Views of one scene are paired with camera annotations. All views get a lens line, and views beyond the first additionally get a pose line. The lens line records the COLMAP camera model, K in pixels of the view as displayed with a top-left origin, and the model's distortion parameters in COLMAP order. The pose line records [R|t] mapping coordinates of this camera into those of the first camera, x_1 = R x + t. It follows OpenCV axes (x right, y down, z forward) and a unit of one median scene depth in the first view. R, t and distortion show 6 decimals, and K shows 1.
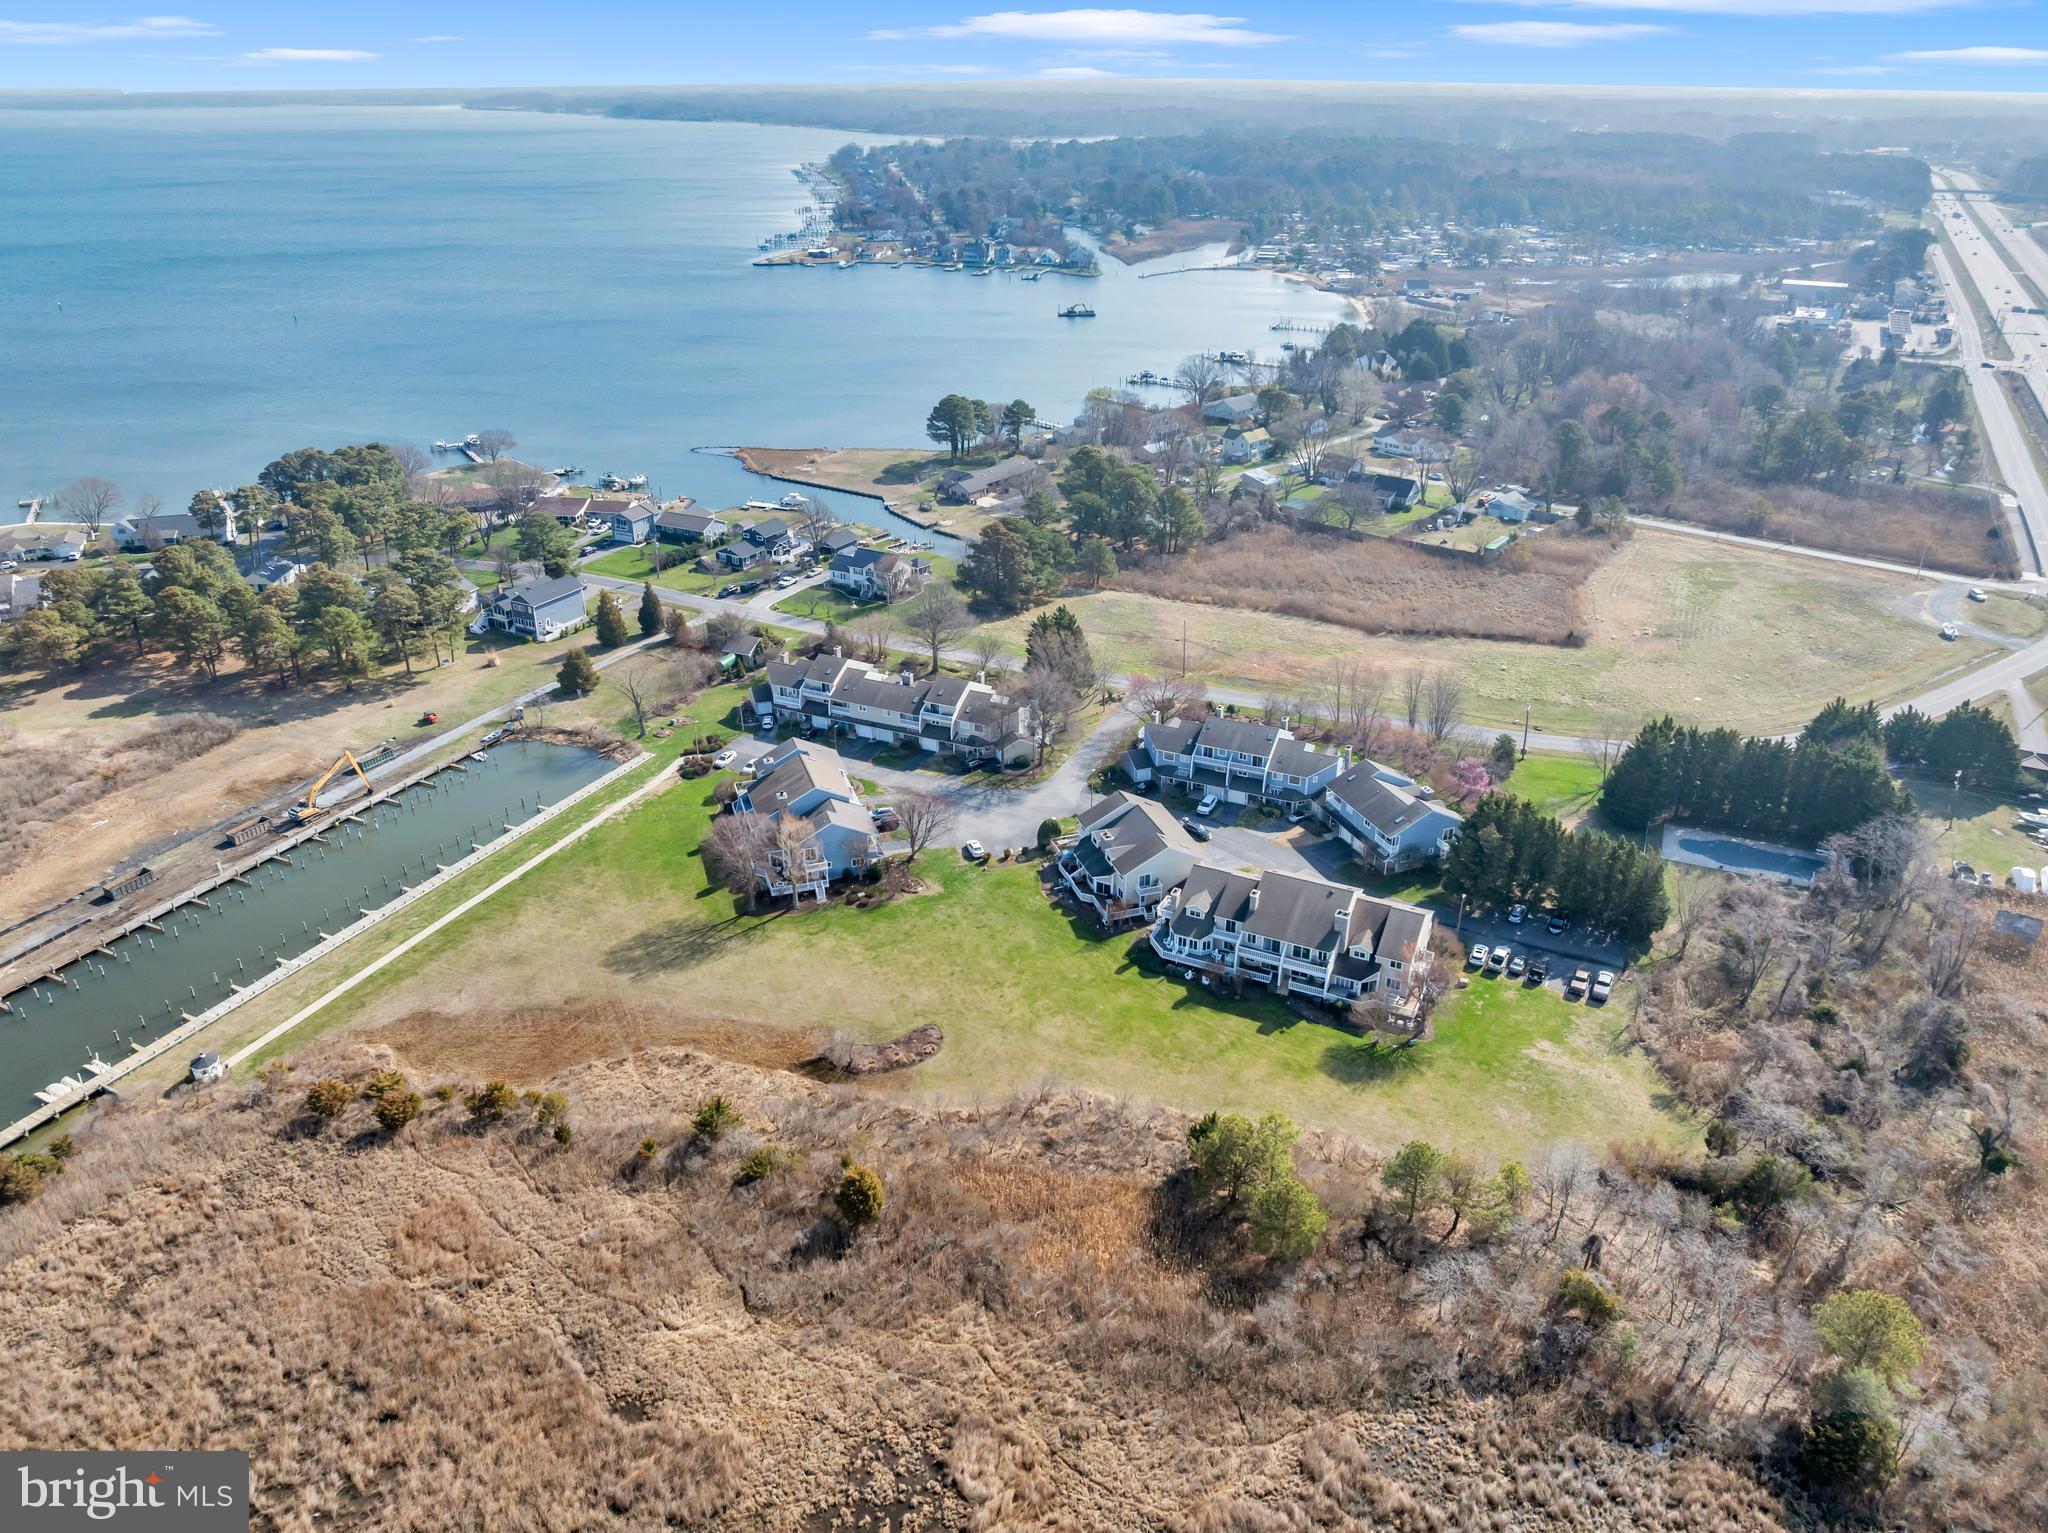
lens RADIAL K [[1444.5, 0, 1020.3], [0, 1444.5, 757.4], [0, 0, 1]] dist [-0.050045, 0.016665]
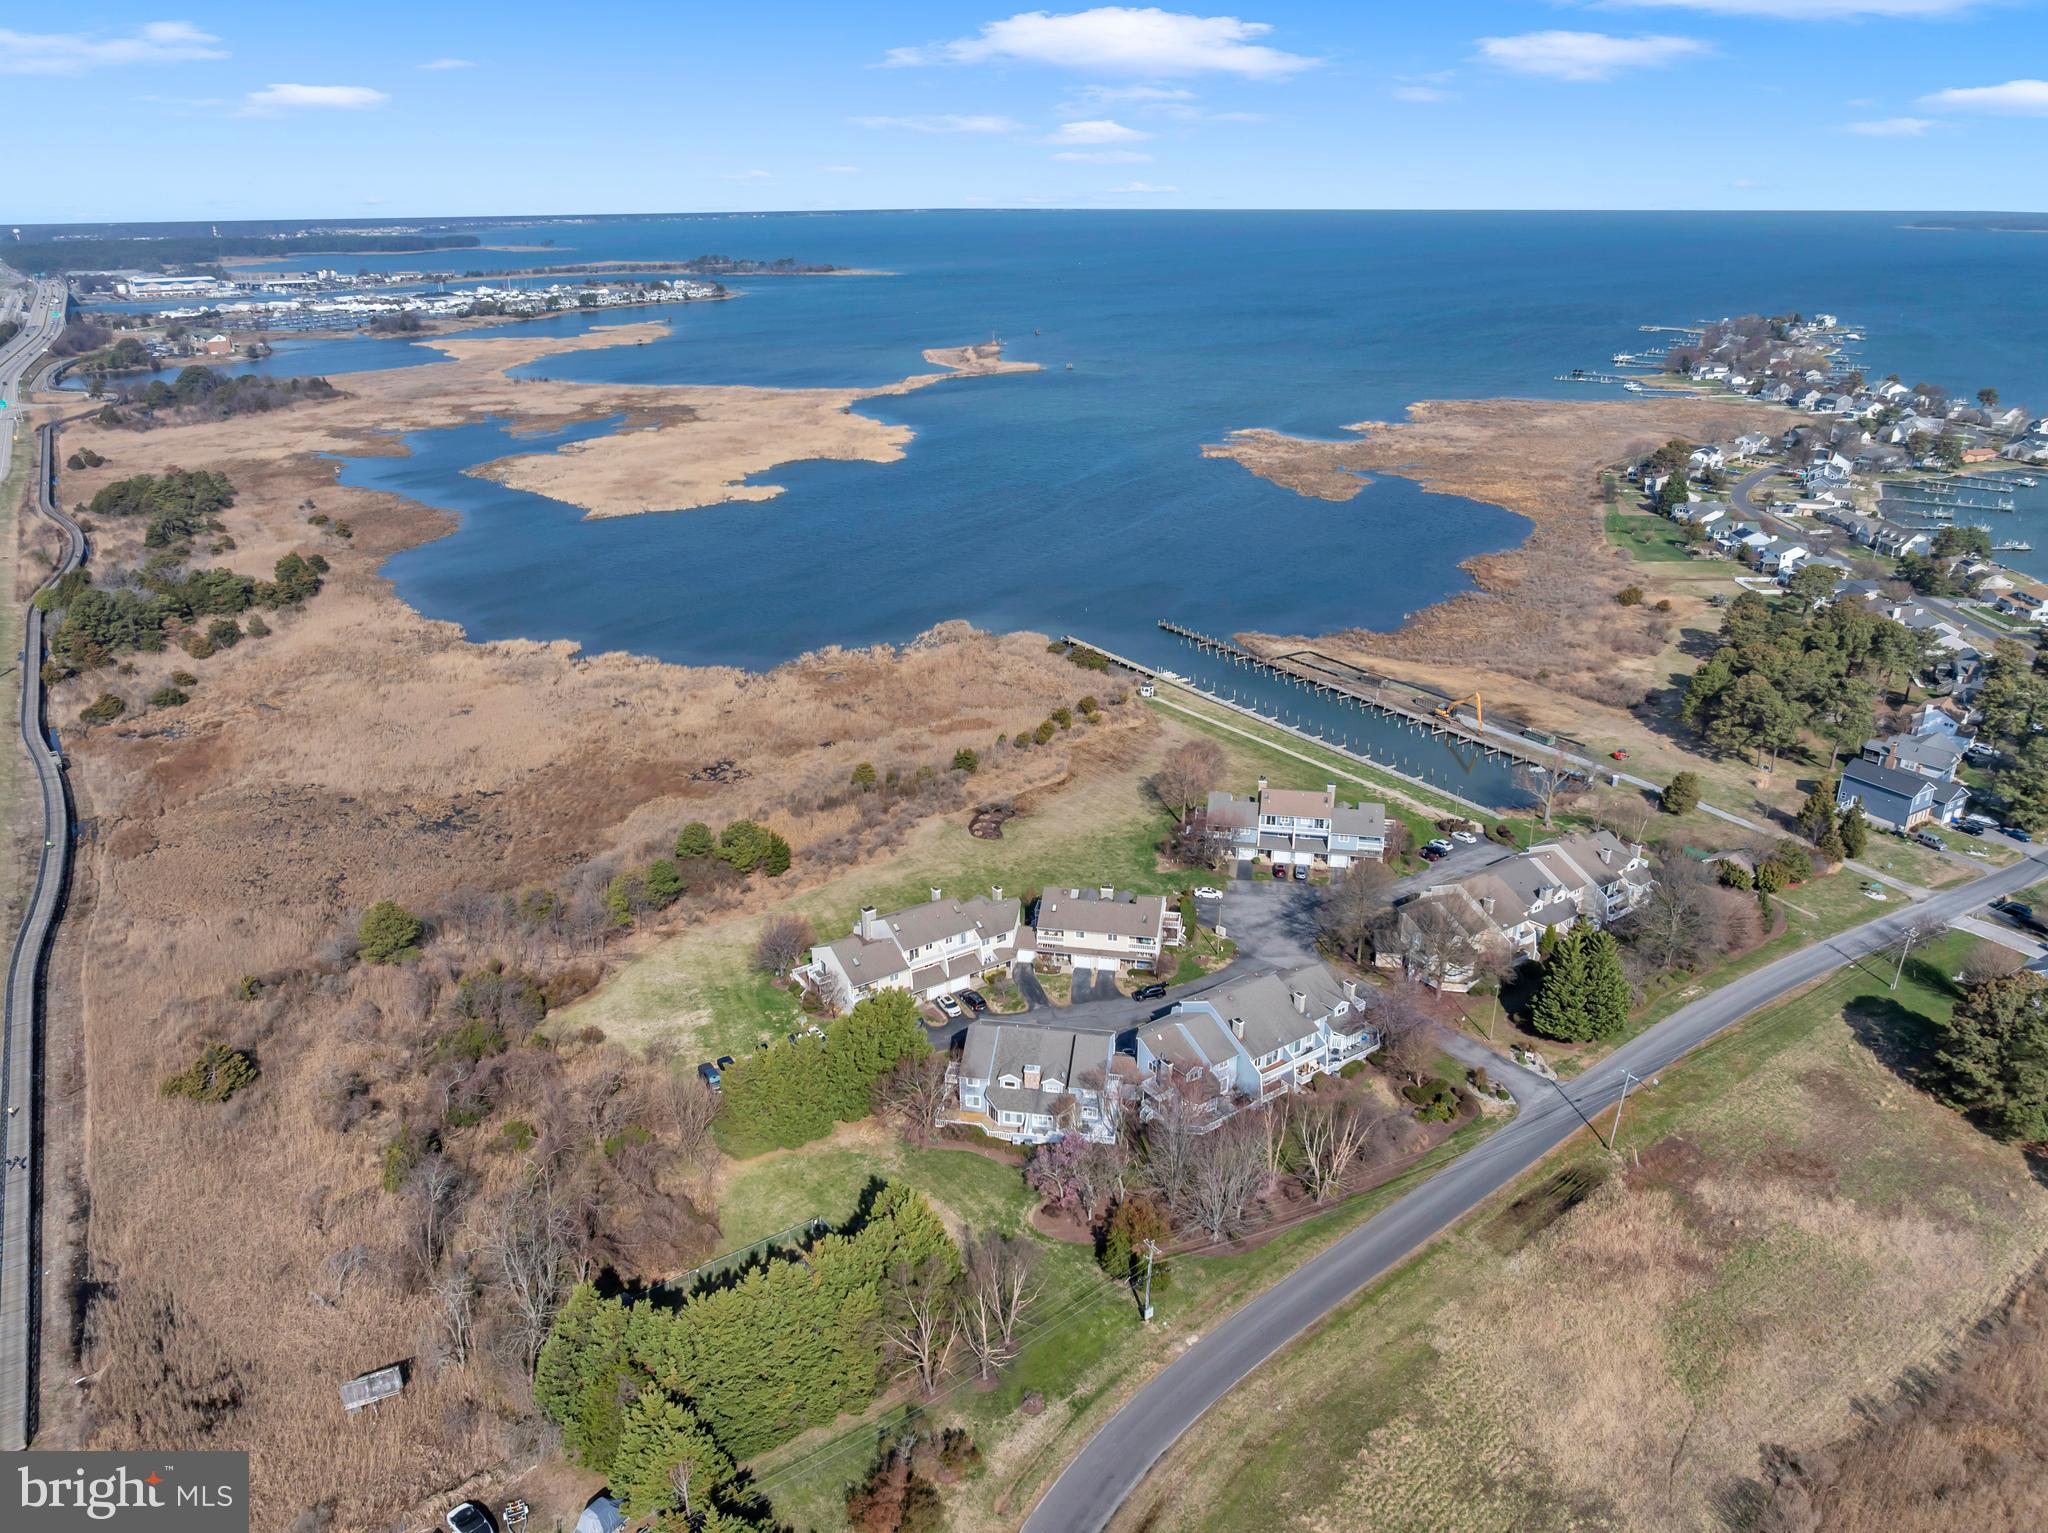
lens RADIAL K [[1444.5, 0, 1012.7], [0, 1444.5, 758.3], [0, 0, 1]] dist [-0.050045, 0.016665]
pose [[-0.497182, 0.326376, -0.803921, 0.908715], [-0.370706, 0.757820, 0.536922, -0.560086], [0.784466, 0.564966, -0.255785, 1.120987]]
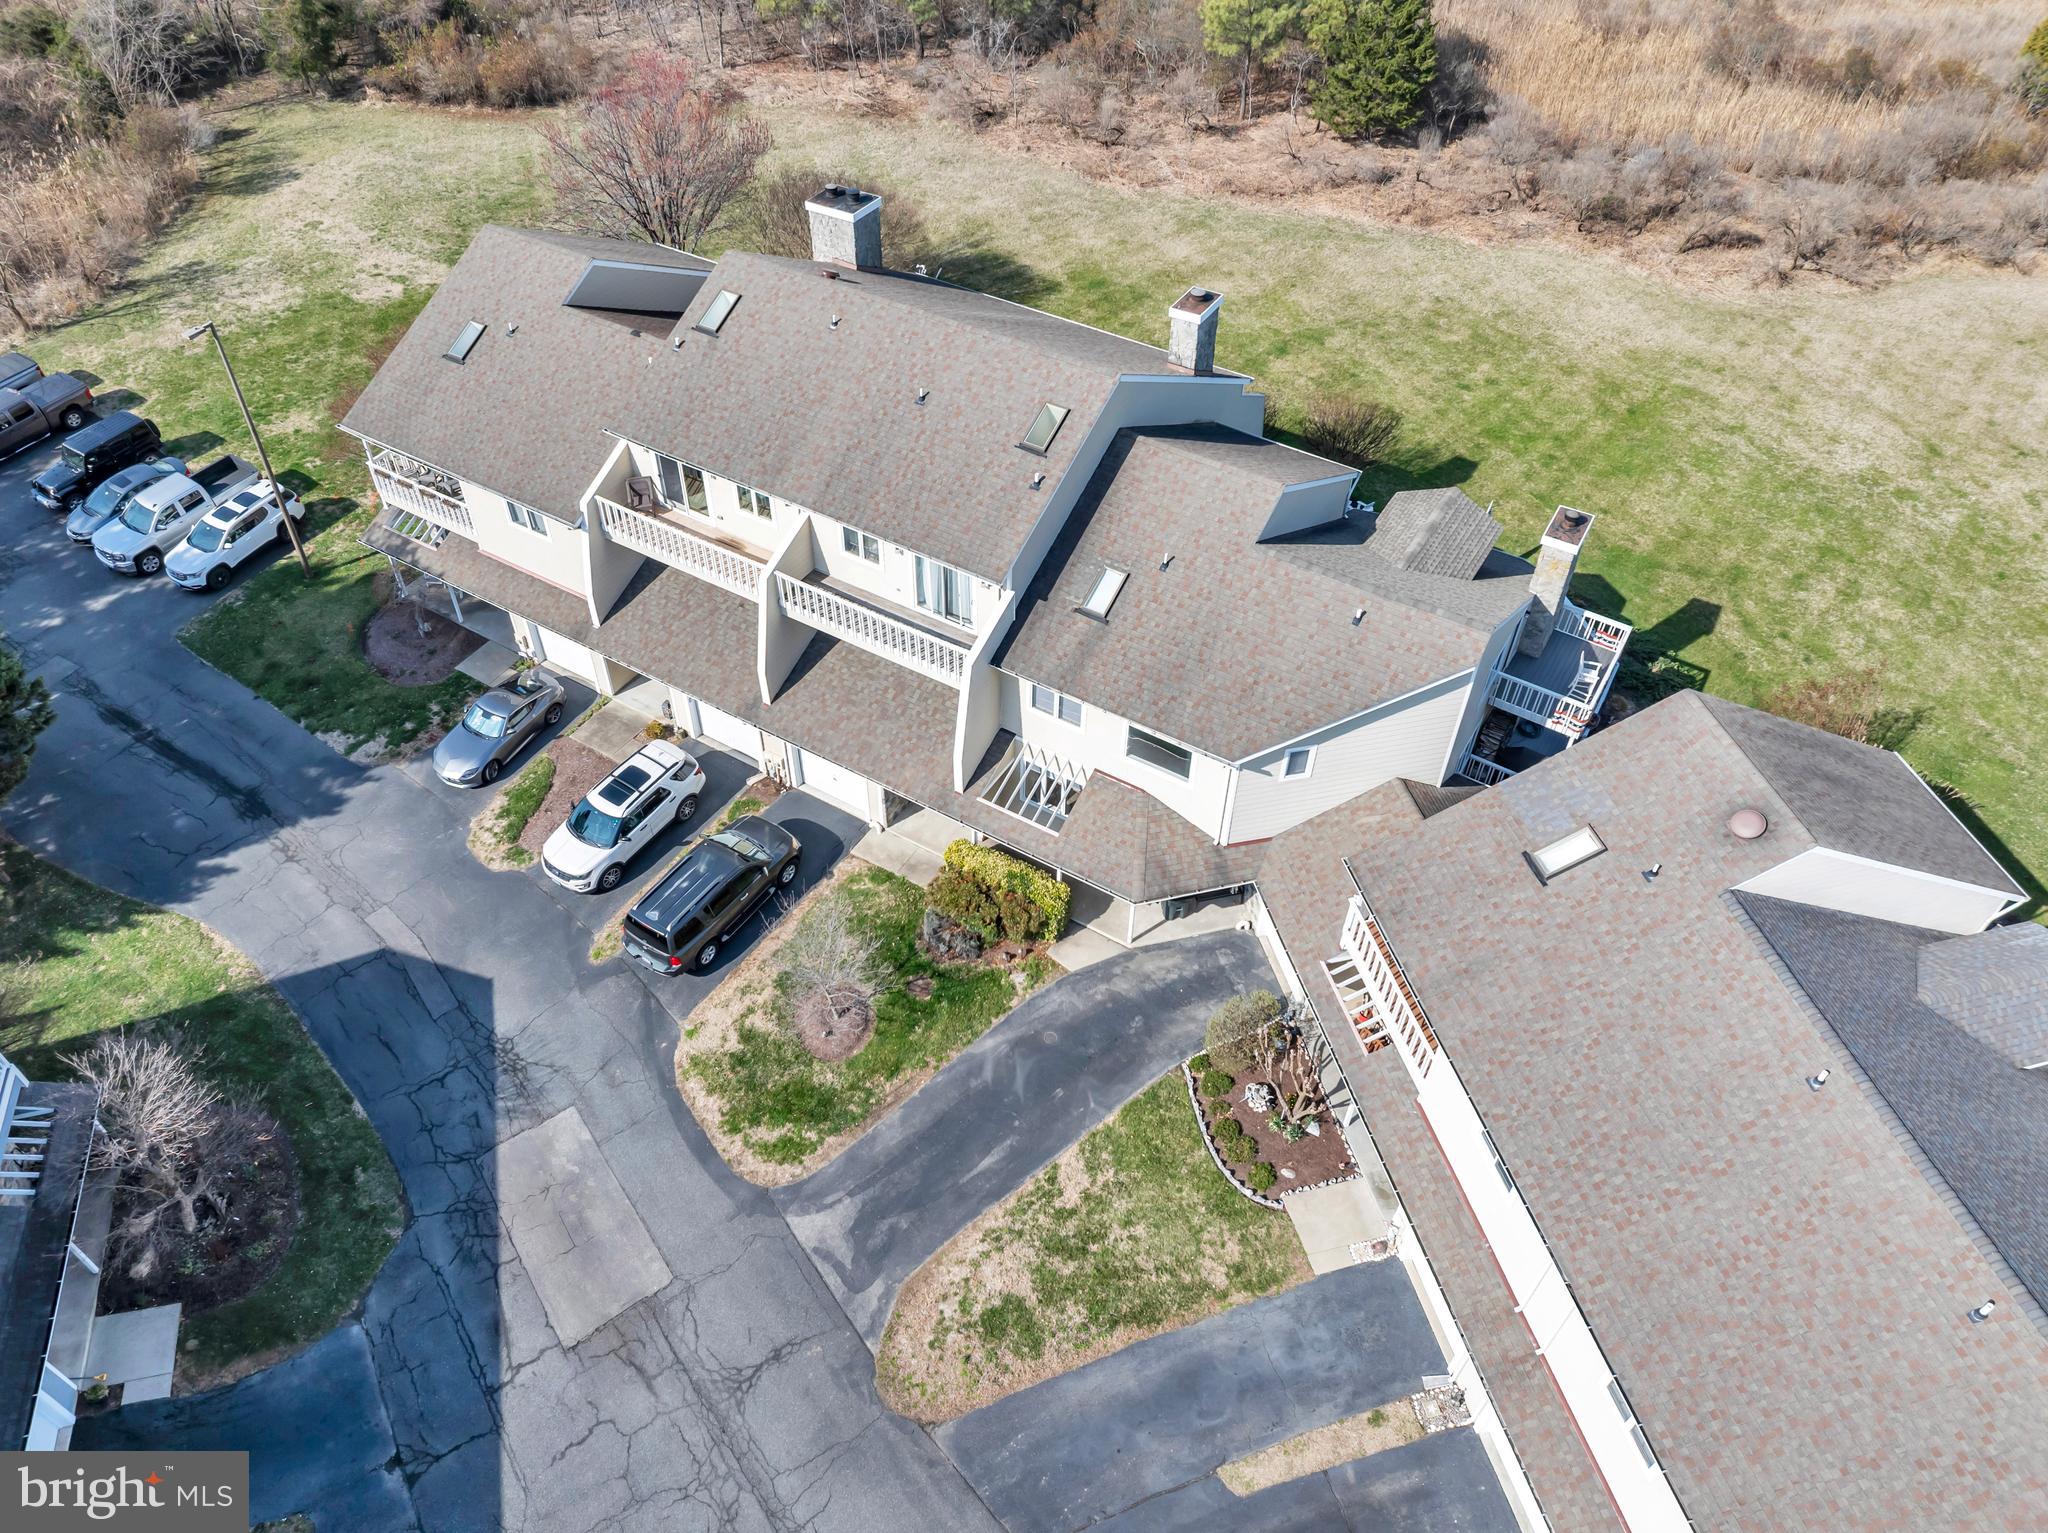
lens RADIAL K [[1444.5, 0, 1016.2], [0, 1444.5, 757.4], [0, 0, 1]] dist [-0.050045, 0.016665]
pose [[-0.996184, -0.067043, 0.055889, 0.150084], [0.031404, 0.322128, 0.946175, -0.069341], [-0.081438, 0.944319, -0.318793, 0.979843]]
